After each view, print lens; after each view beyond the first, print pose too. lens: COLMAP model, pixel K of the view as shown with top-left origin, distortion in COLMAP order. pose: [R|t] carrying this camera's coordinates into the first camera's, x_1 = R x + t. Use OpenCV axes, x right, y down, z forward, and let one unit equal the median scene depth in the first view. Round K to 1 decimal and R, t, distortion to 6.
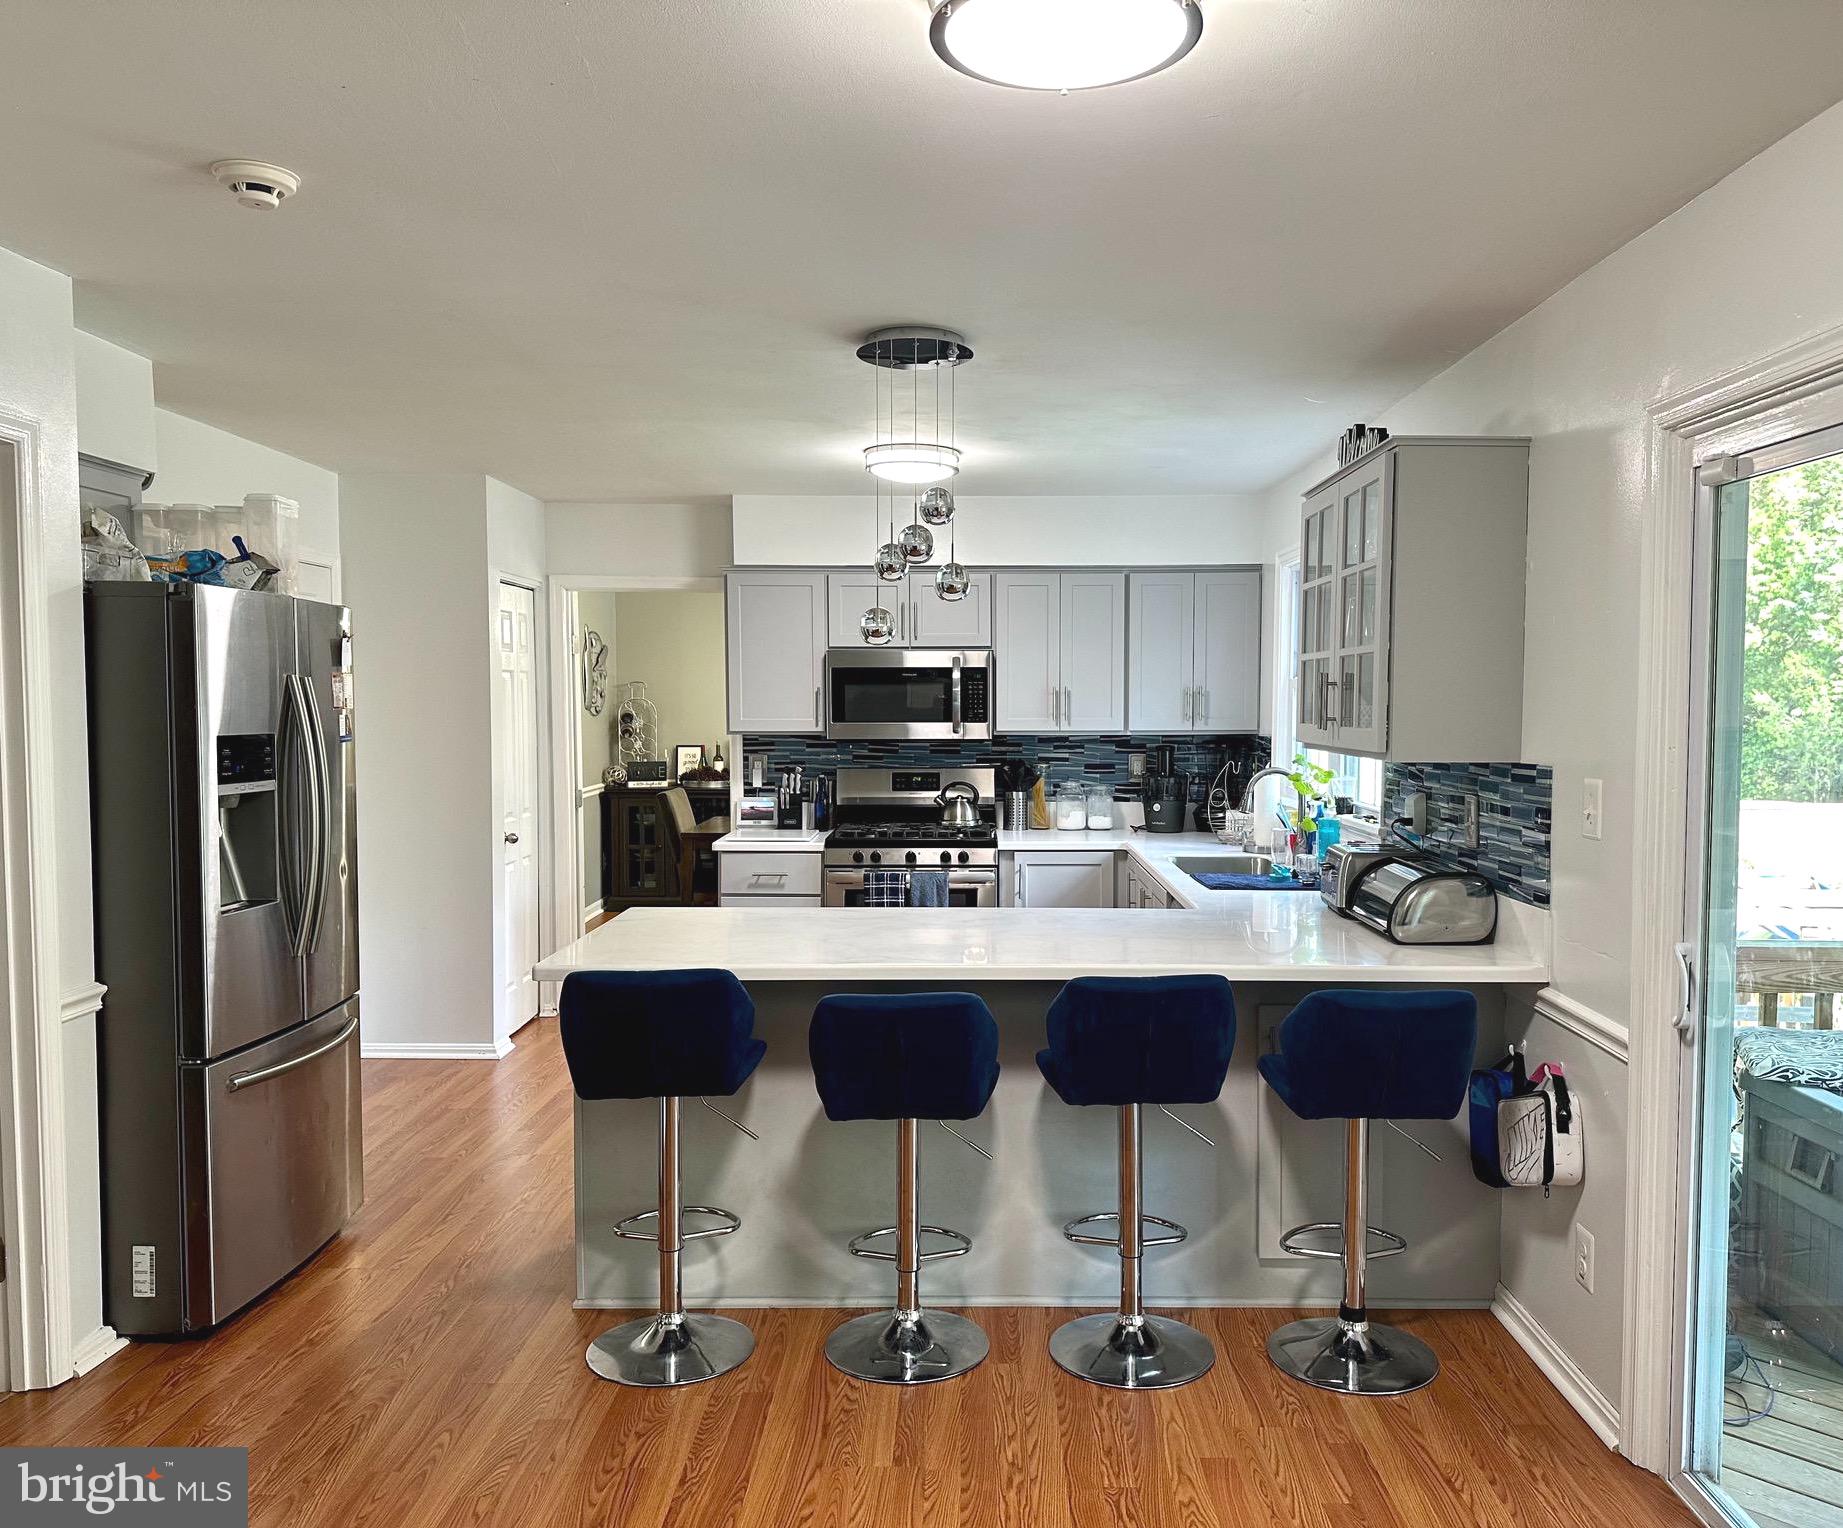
lens RADIAL K [[1439.7, 0, 970.2], [0, 1439.7, 765.5], [0, 0, 1]] dist [0.105020, -0.000157]
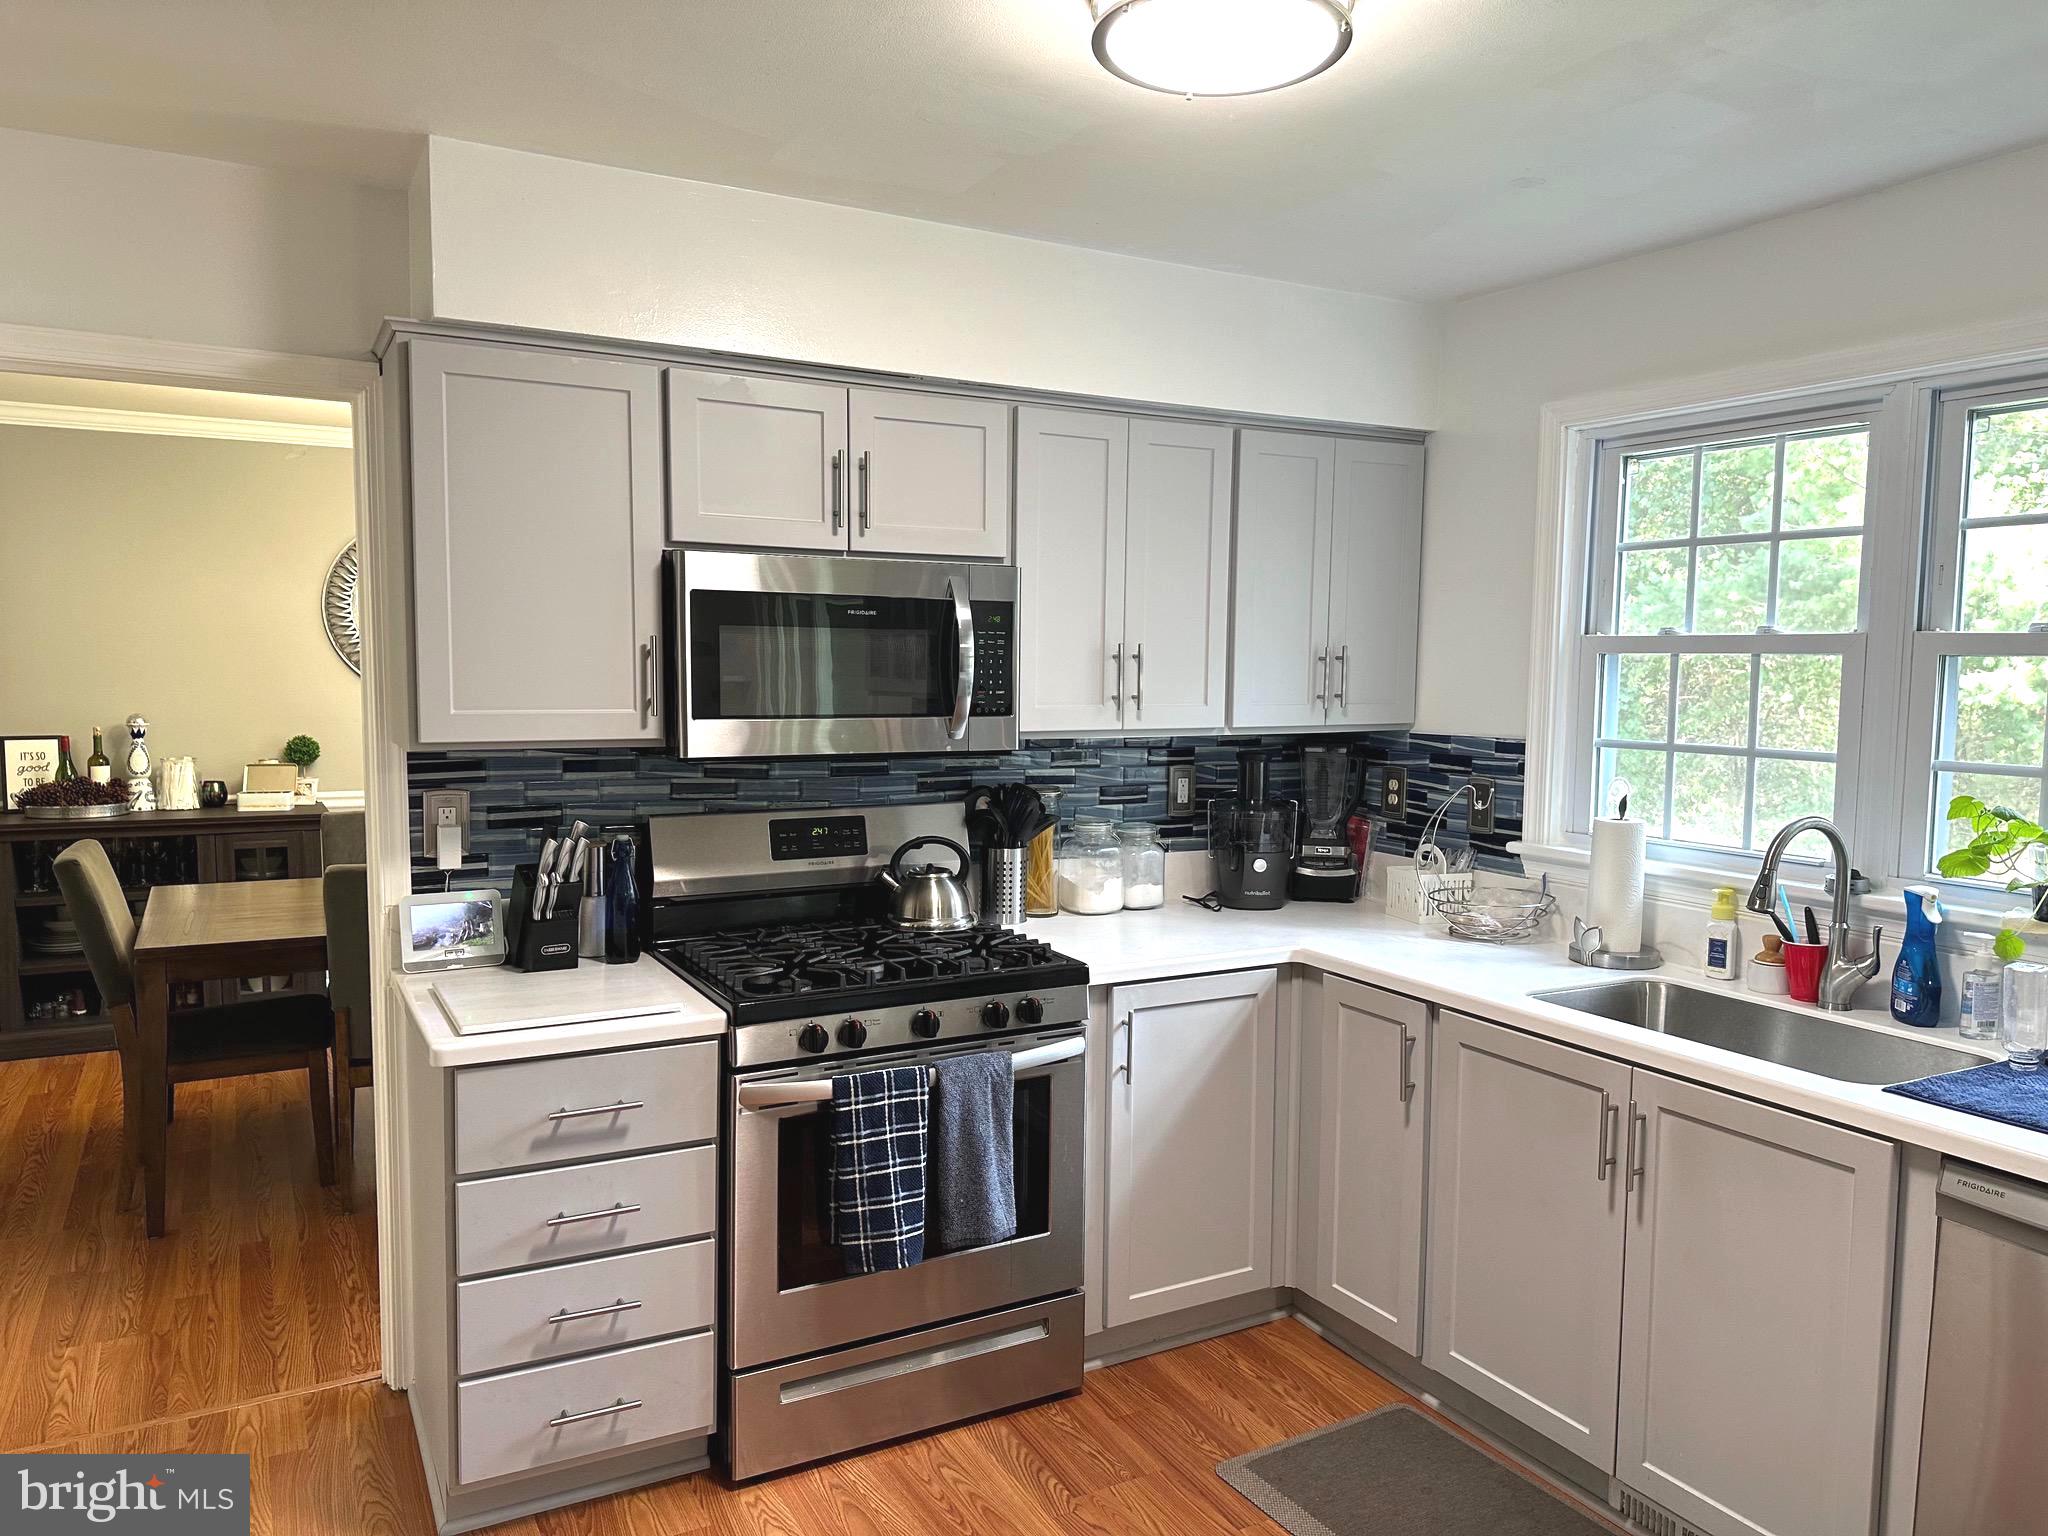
lens RADIAL K [[1420.2, 0, 1035.1], [0, 1420.2, 769.0], [0, 0, 1]] dist [0.088421, -0.095432]
pose [[0.873042, -0.028174, 0.486831, -0.208980], [0.010591, 0.999190, 0.038831, -0.029757], [-0.487530, -0.028745, 0.872633, 0.565472]]
